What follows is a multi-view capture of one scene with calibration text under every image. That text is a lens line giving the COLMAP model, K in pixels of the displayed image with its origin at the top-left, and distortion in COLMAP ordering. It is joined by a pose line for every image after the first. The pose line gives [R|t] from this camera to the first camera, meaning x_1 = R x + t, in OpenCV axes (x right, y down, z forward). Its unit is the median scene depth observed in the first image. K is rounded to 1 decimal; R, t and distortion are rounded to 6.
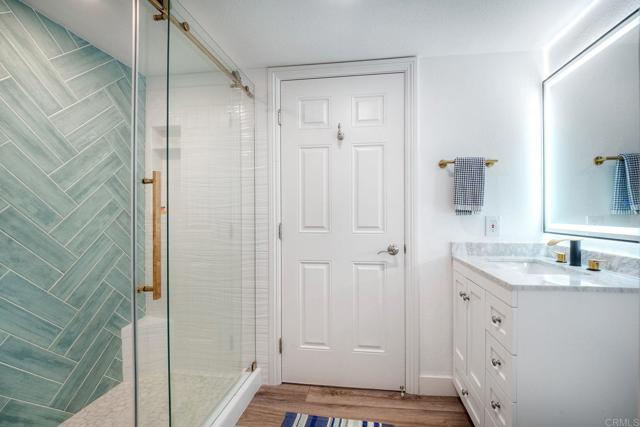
lens RADIAL K [[269.3, 0, 324.0], [0, 269.3, 216.7], [0, 0, 1]] dist [-0.002308, -0.004965]
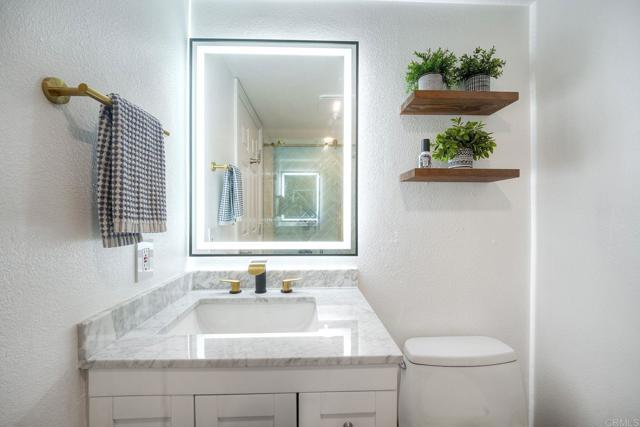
lens RADIAL K [[269.3, 0, 319.9], [0, 269.3, 209.0], [0, 0, 1]] dist [-0.002308, -0.004965]
pose [[-0.204014, 0.006722, 0.978945, 0.071612], [0.006790, 0.999962, -0.005451, -0.058828], [-0.978944, 0.005535, -0.204052, 0.849415]]
